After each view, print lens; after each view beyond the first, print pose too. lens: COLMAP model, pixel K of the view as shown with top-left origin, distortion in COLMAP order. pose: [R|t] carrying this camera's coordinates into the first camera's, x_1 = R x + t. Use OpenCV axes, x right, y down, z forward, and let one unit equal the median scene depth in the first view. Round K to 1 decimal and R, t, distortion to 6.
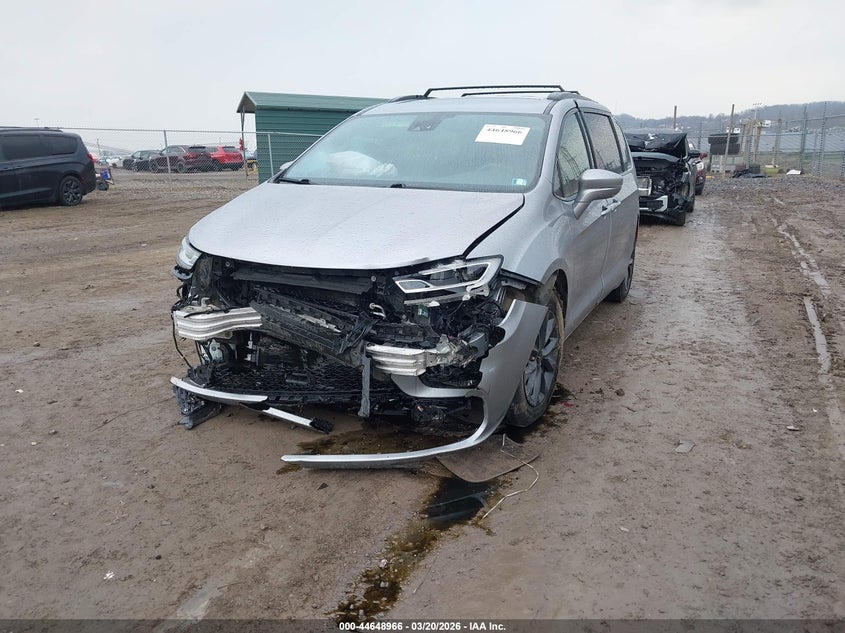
lens RADIAL K [[664.4, 0, 423.5], [0, 664.4, 318.6], [0, 0, 1]] dist [0.038242, -0.027849]
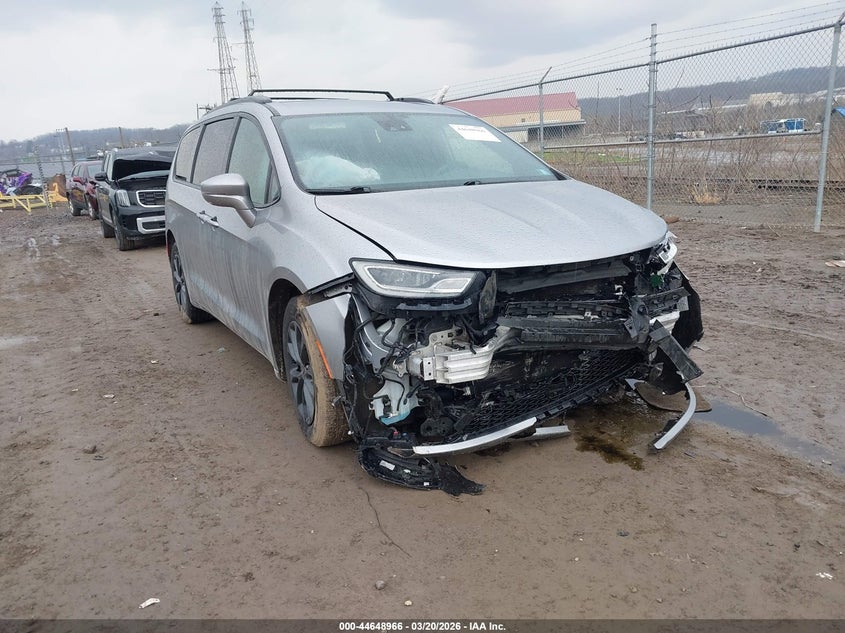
lens RADIAL K [[664.4, 0, 422.4], [0, 664.4, 313.8], [0, 0, 1]] dist [0.038242, -0.027849]
pose [[0.591795, -0.218489, 0.775913, -1.011579], [0.251203, 0.964620, 0.080032, -0.129125], [-0.765947, 0.147549, 0.625743, 0.552253]]
